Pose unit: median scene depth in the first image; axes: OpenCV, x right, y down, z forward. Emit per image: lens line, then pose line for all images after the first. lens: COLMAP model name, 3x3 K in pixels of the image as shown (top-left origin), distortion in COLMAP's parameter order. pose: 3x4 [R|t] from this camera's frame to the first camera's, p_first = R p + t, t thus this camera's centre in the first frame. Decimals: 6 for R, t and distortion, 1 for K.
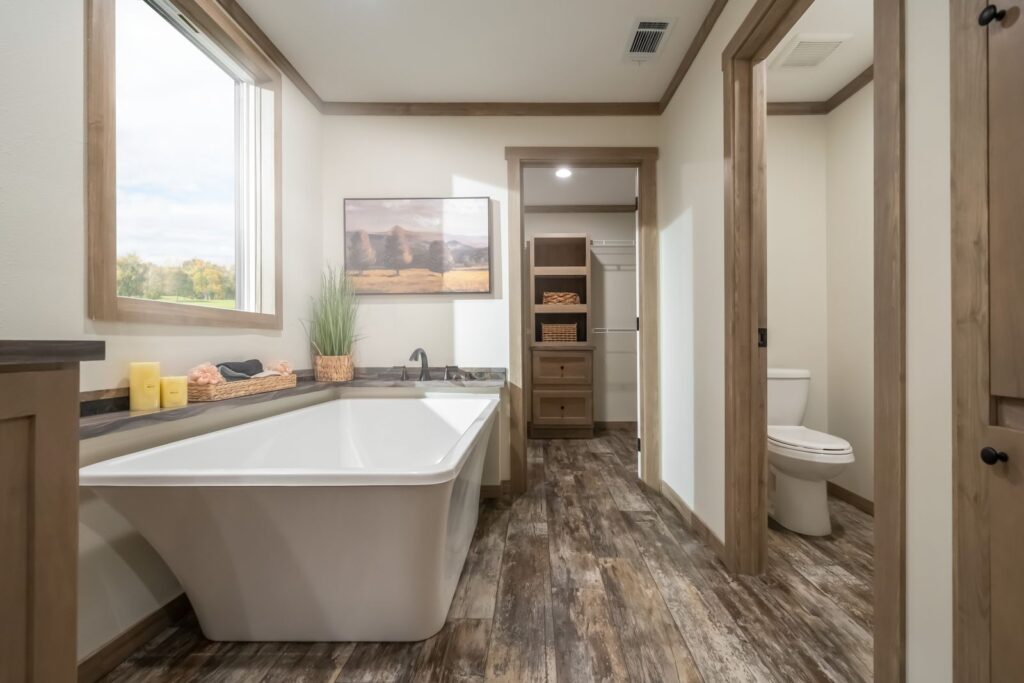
lens RADIAL K [[500.7, 0, 515.0], [0, 500.7, 336.0], [0, 0, 1]] dist [-0.003693, -0.004360]
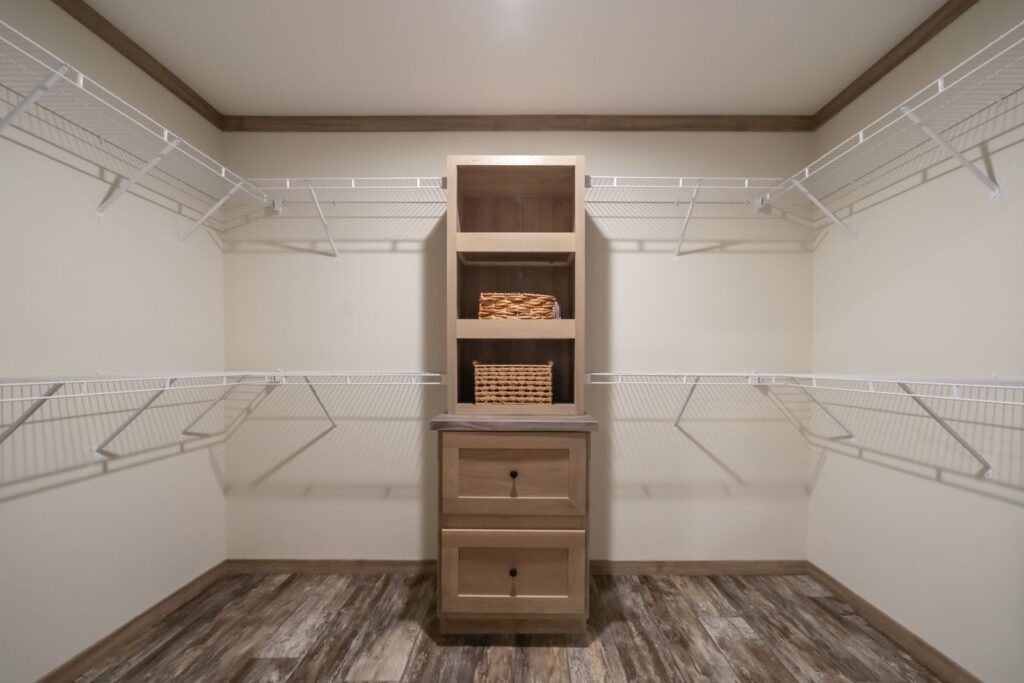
lens RADIAL K [[407.3, 0, 520.2], [0, 407.3, 345.8], [0, 0, 1]] dist [0.002284, 0.000019]
pose [[0.999973, 0.007280, -0.000668, 0.094910], [-0.007273, 0.999934, 0.008881, -0.042912], [0.000733, -0.008876, 0.999960, 0.637656]]
